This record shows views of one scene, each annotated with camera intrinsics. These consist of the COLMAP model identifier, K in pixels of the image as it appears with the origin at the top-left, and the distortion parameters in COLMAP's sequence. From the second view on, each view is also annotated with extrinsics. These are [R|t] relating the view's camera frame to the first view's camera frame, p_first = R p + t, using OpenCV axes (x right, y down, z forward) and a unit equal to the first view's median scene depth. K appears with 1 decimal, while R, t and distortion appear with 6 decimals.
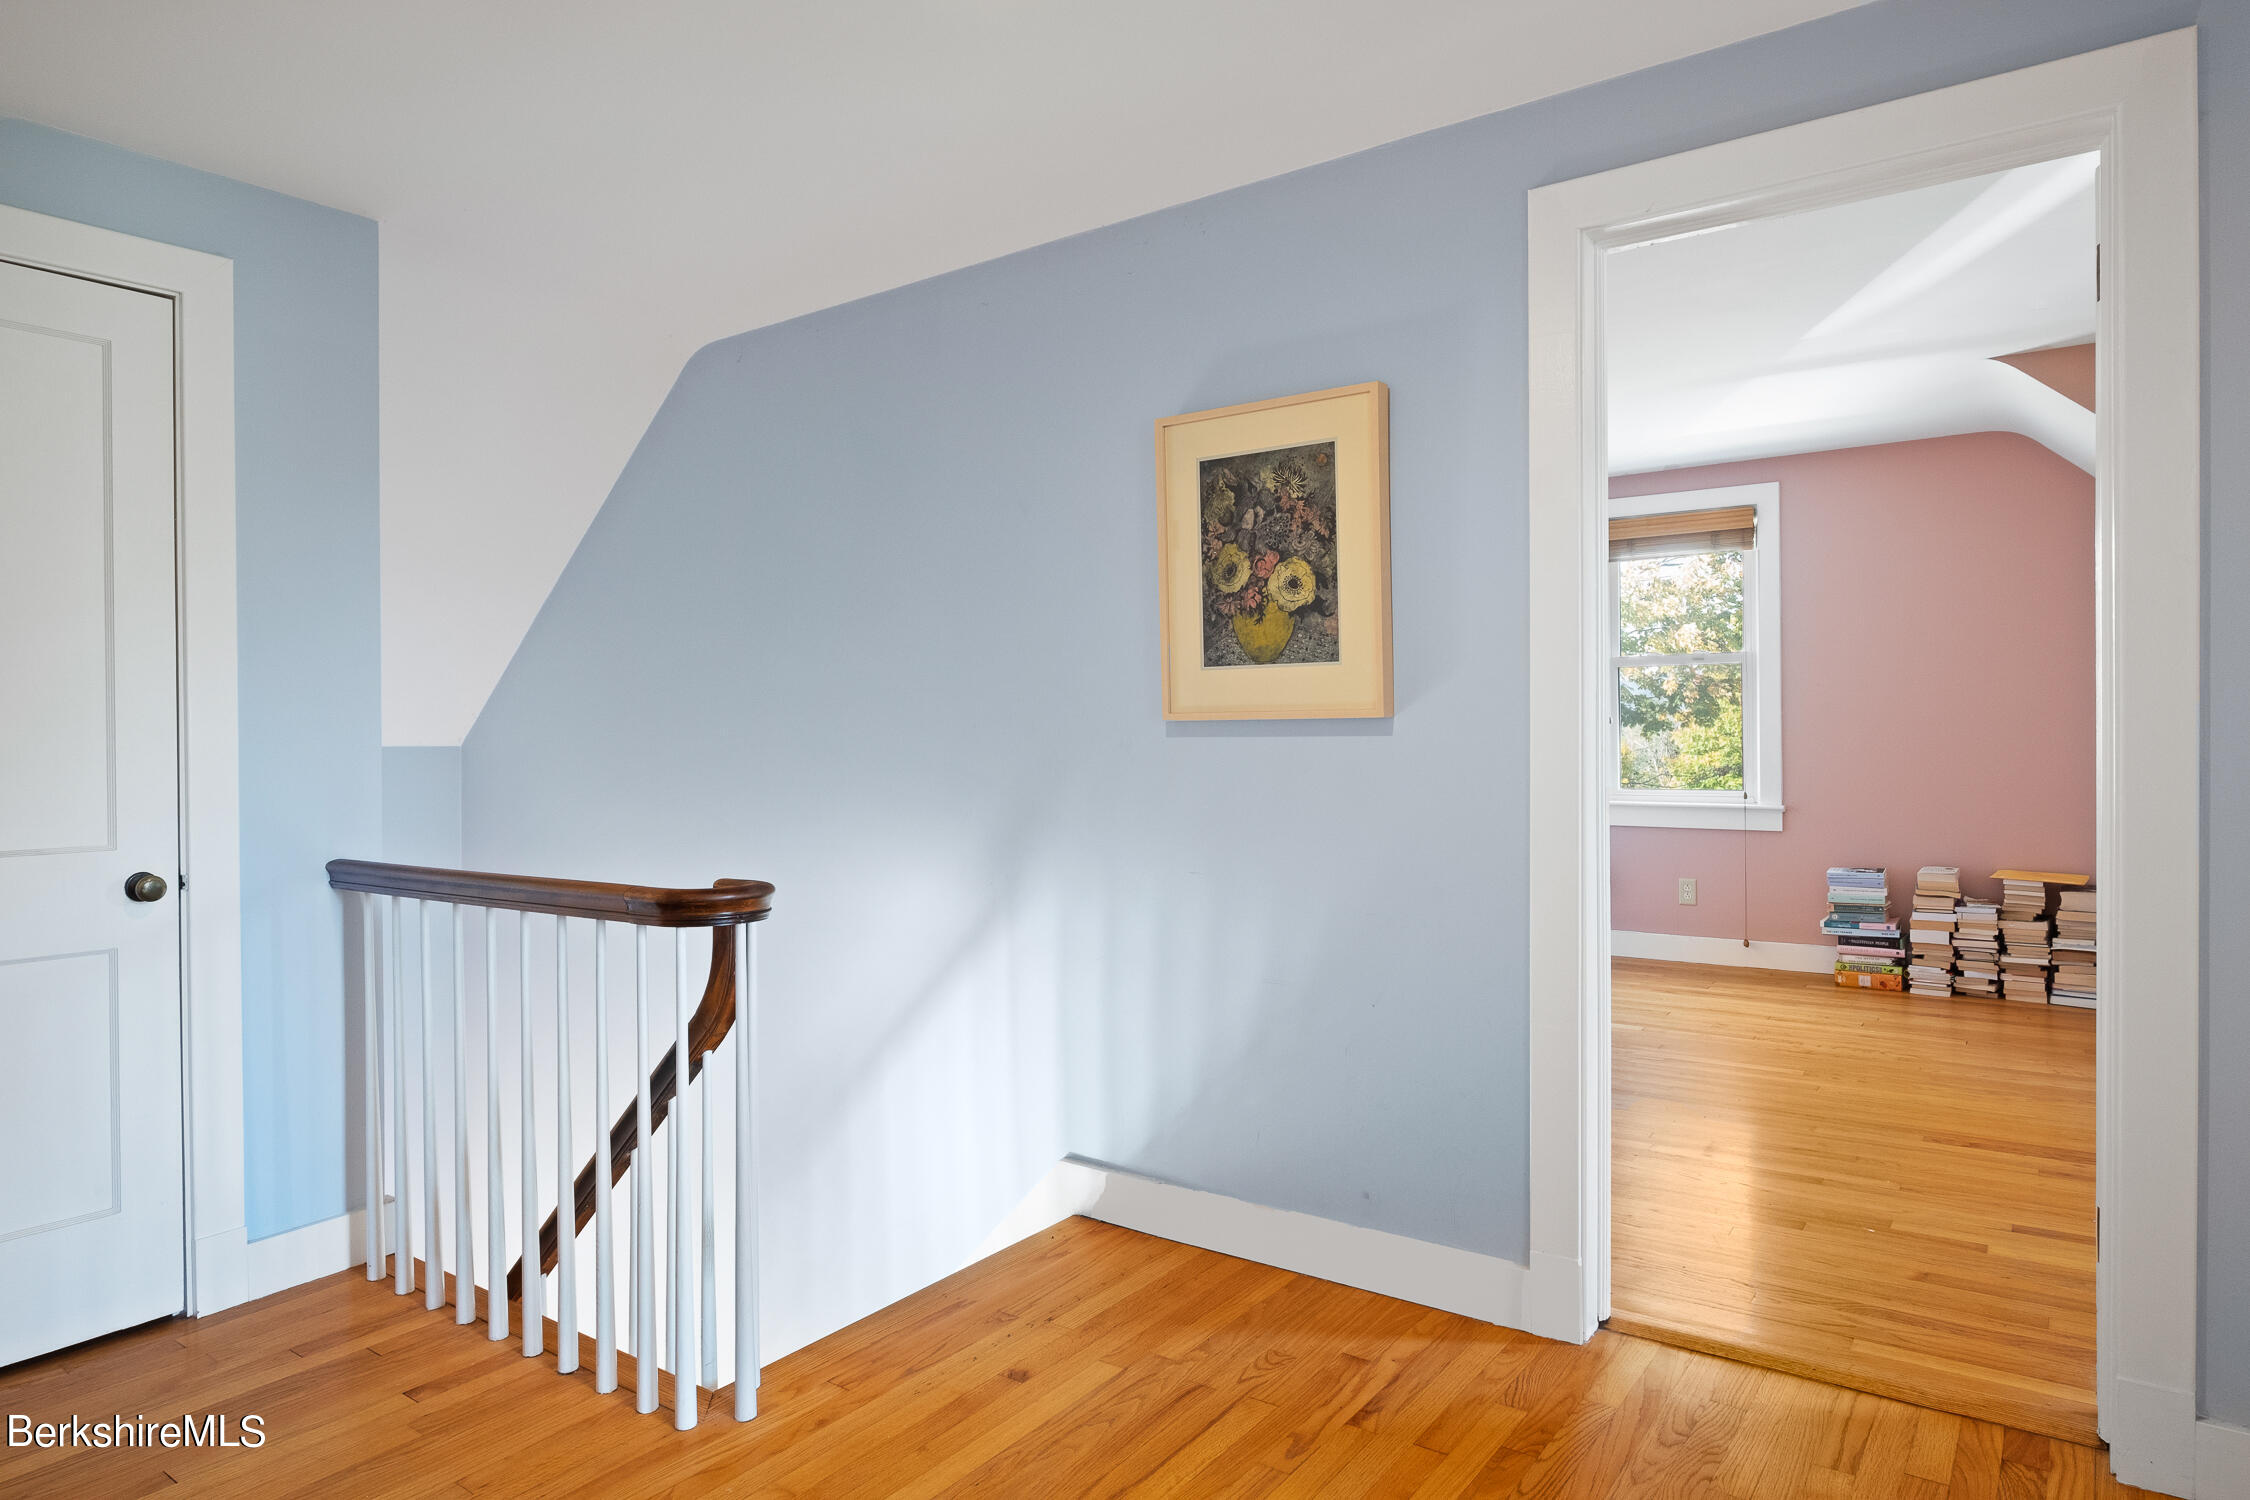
lens RADIAL K [[1330.2, 0, 1123.2], [0, 1330.2, 744.1], [0, 0, 1]] dist [0.007605, -0.001586]
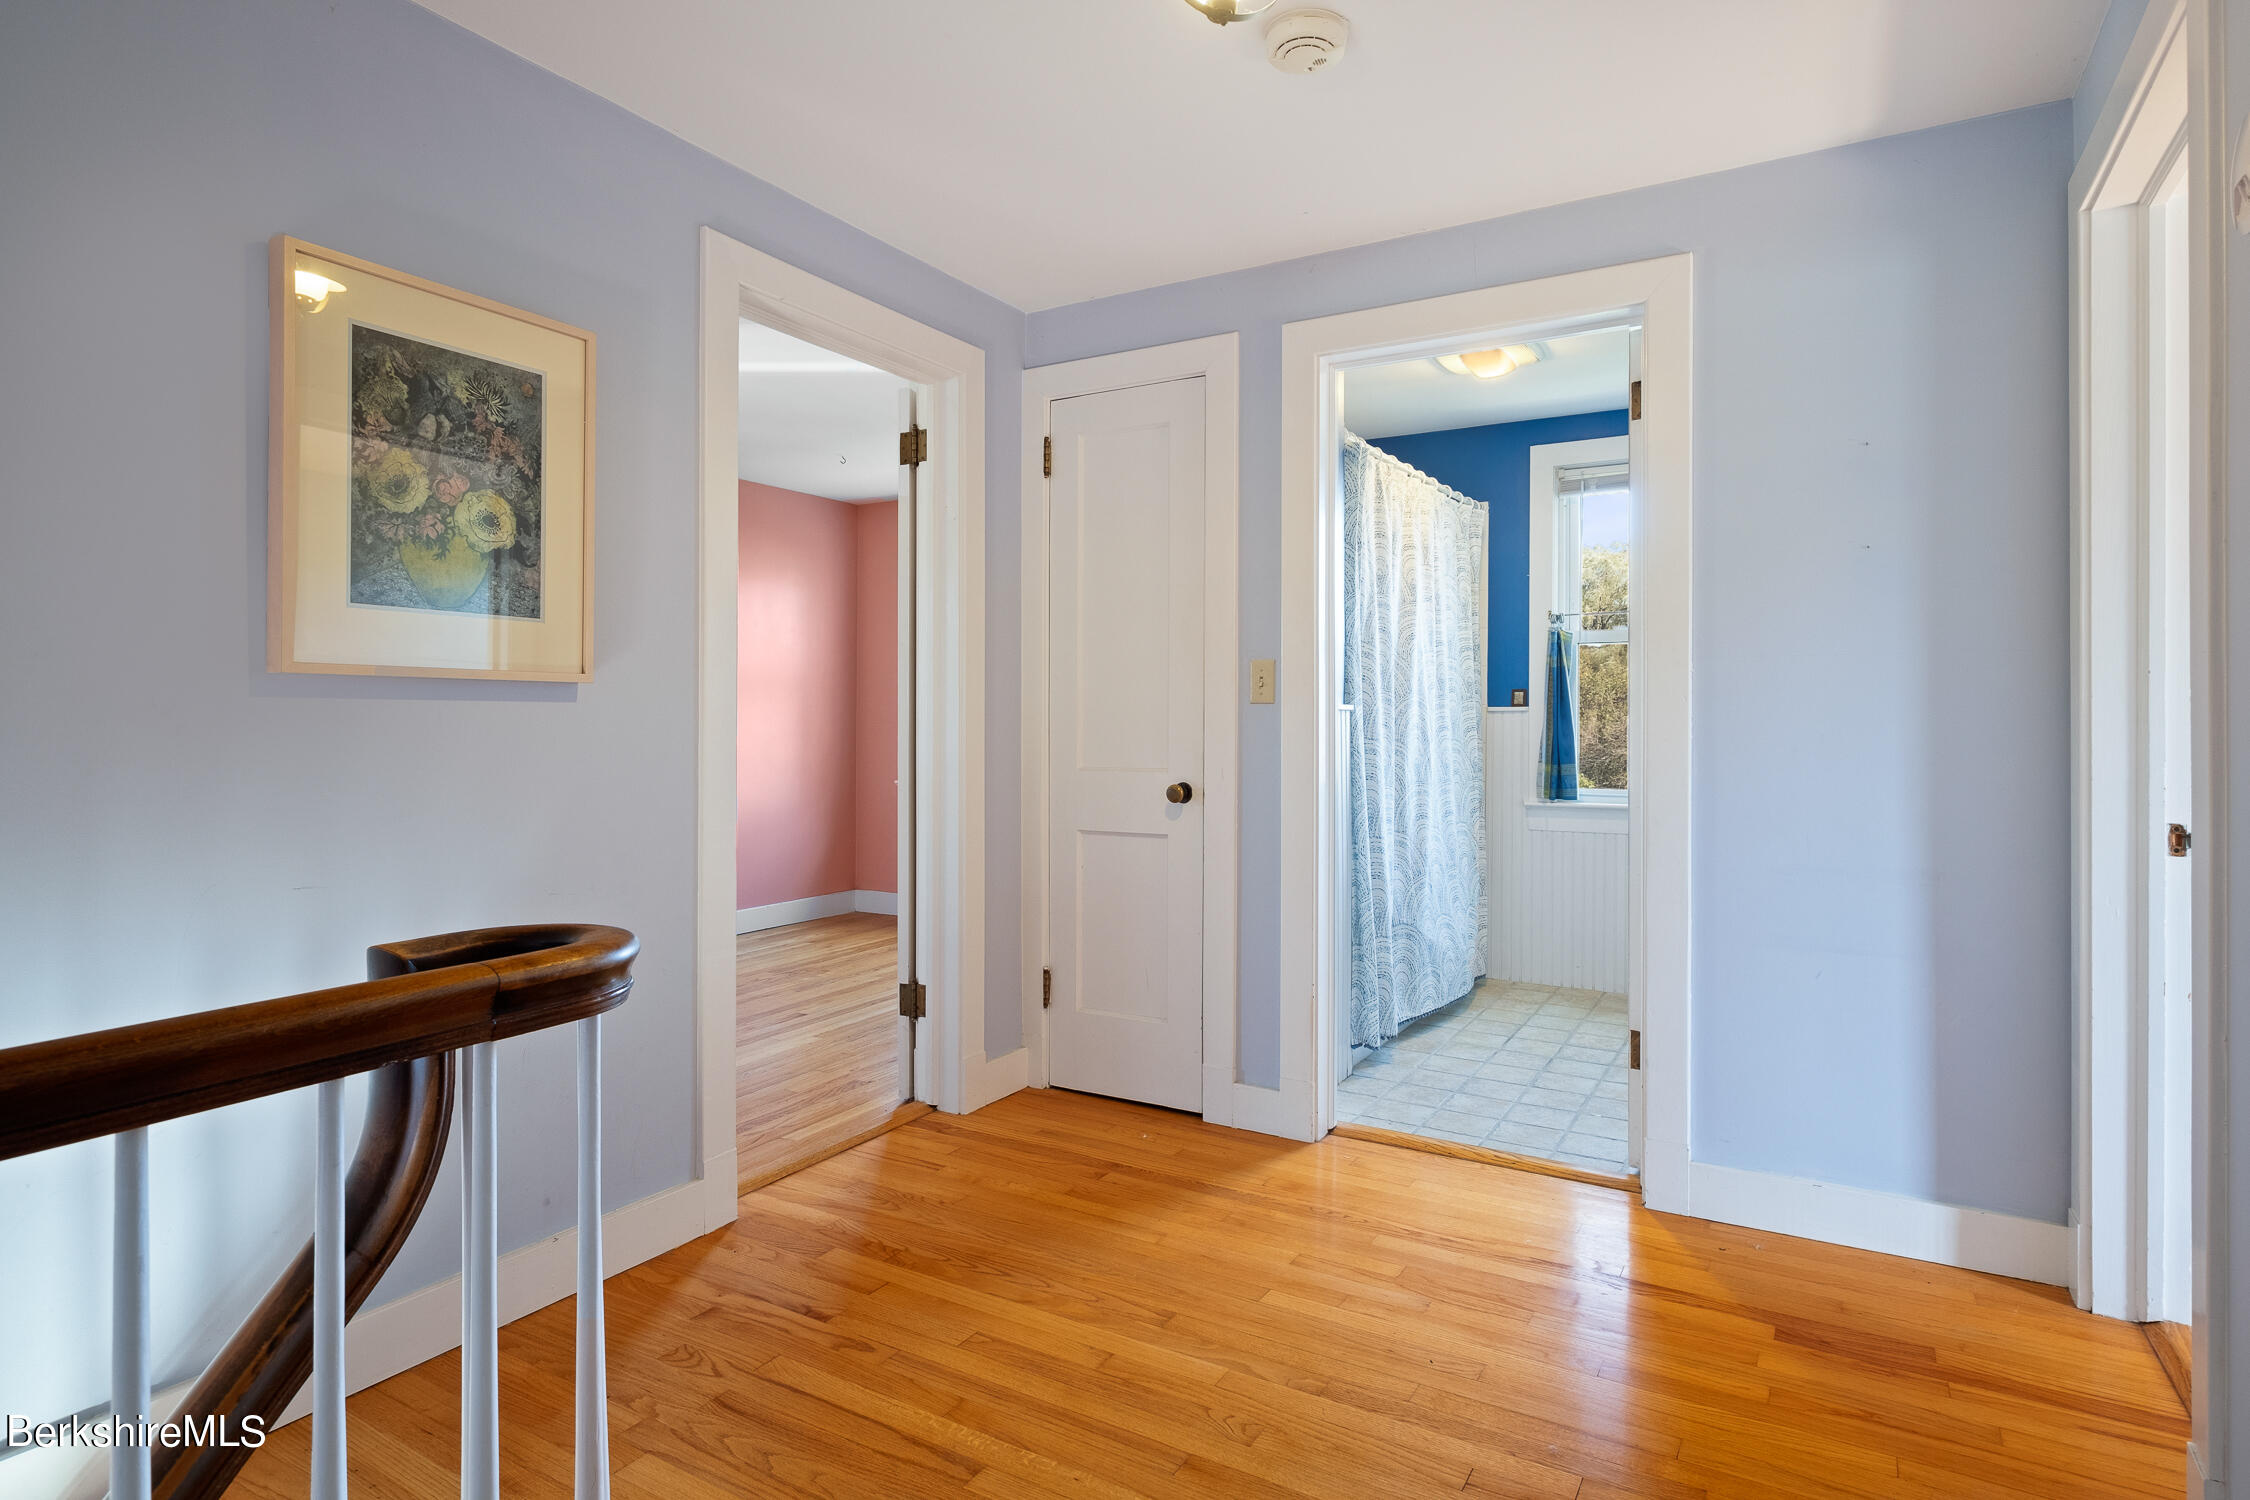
lens RADIAL K [[1221.6, 0, 1117.4], [0, 1221.6, 734.3], [0, 0, 1]] dist [-0.007664, -0.000757]
pose [[-0.100184, 0.004374, 0.994959, -0.682830], [0.014853, 0.999885, -0.002900, 0.023981], [-0.994858, 0.014487, -0.100237, 0.676220]]
